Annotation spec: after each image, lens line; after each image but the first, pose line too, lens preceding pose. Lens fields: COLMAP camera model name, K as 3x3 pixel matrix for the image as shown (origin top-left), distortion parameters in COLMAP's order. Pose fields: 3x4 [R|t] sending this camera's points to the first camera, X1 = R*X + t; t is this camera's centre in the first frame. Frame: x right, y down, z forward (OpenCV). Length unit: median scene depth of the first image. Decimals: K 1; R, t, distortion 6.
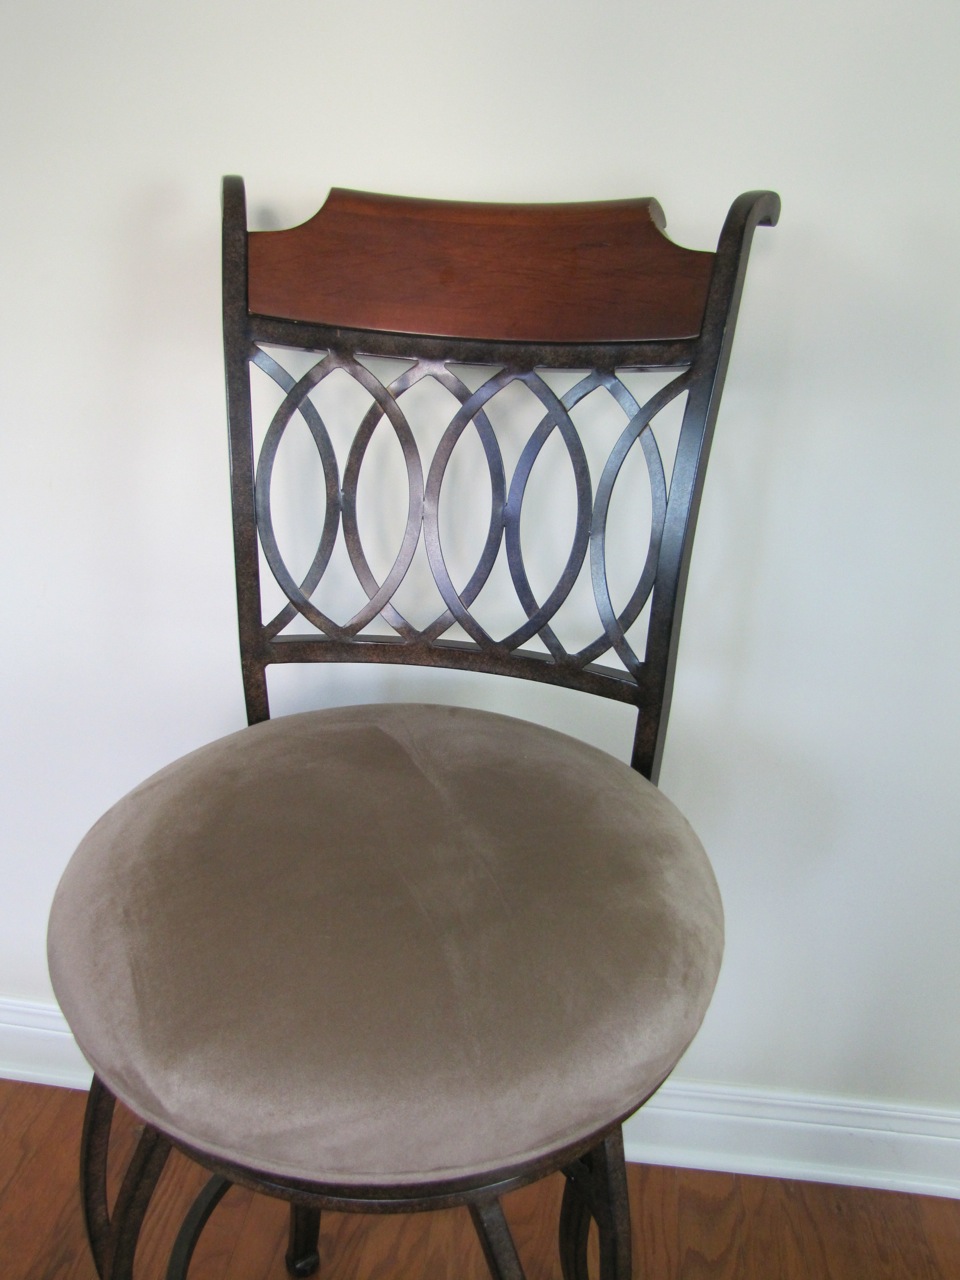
lens RADIAL K [[1051.6, 0, 480.0], [0, 1051.6, 640.0], [0, 0, 1]] dist [-0.192042, 0.165806]
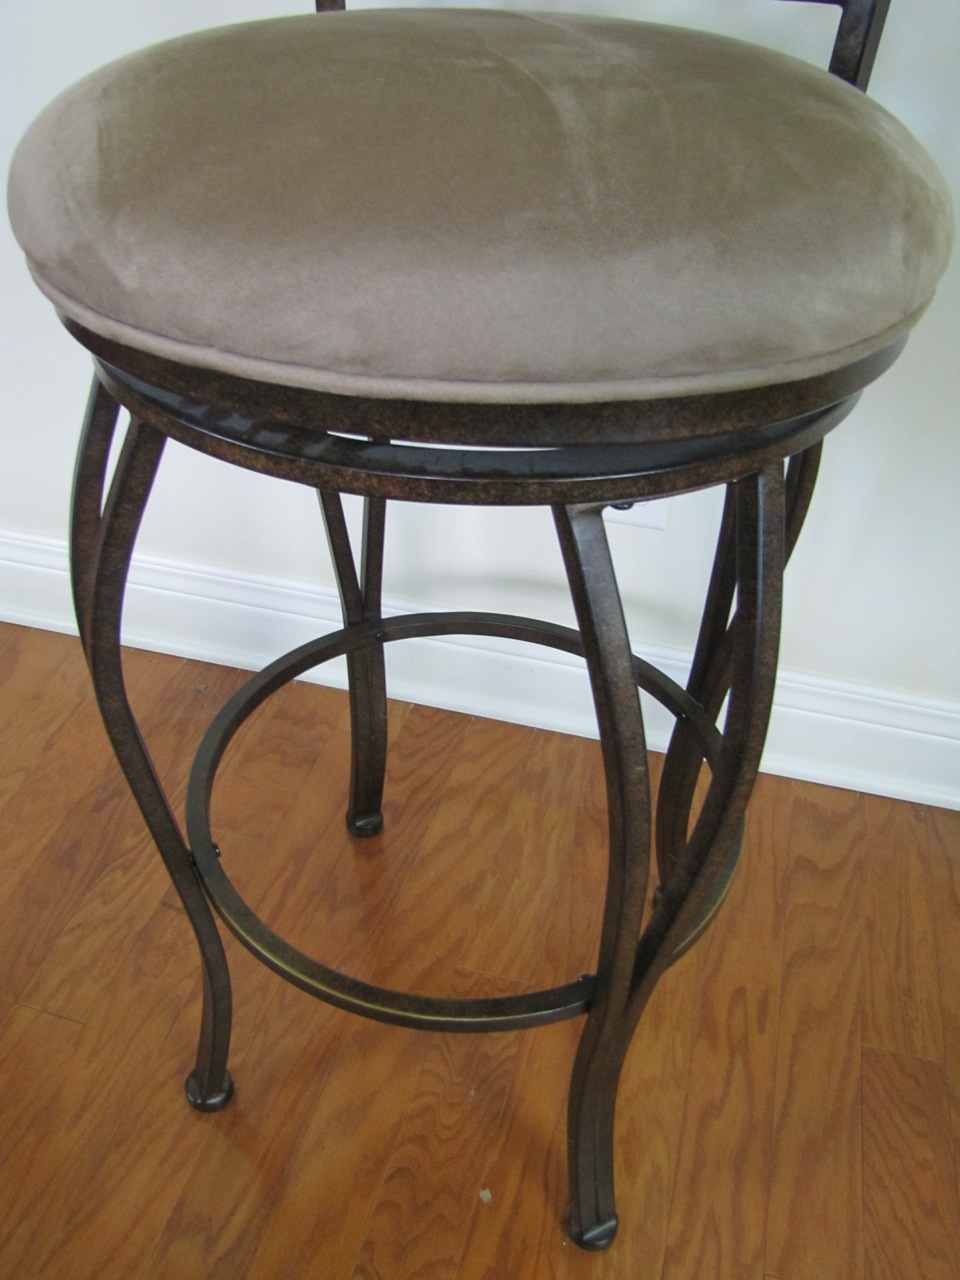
lens RADIAL K [[1051.6, 0, 480.0], [0, 1051.6, 640.0], [0, 0, 1]] dist [-0.192042, 0.165806]
pose [[0.991084, 0.085196, -0.102439, 0.010773], [-0.058997, 0.969980, 0.235921, 0.337209], [0.119463, -0.227774, 0.966358, 0.202622]]
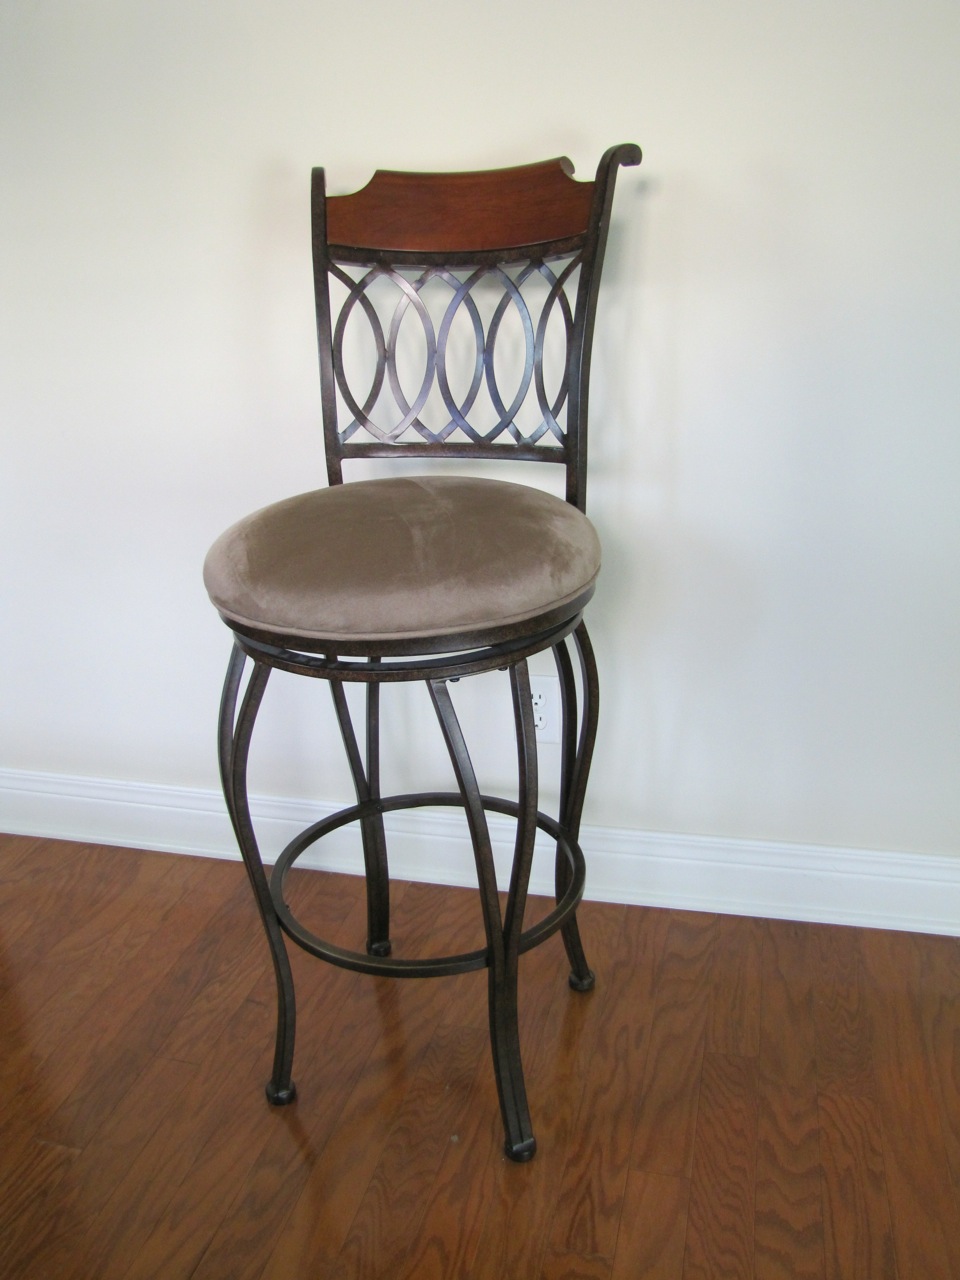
lens RADIAL K [[1051.6, 0, 480.0], [0, 1051.6, 640.0], [0, 0, 1]] dist [-0.192042, 0.165806]
pose [[0.989300, -0.020622, -0.144428, 0.241897], [0.011380, 0.997851, -0.064523, 0.424491], [0.145448, 0.062189, 0.987409, -0.558498]]
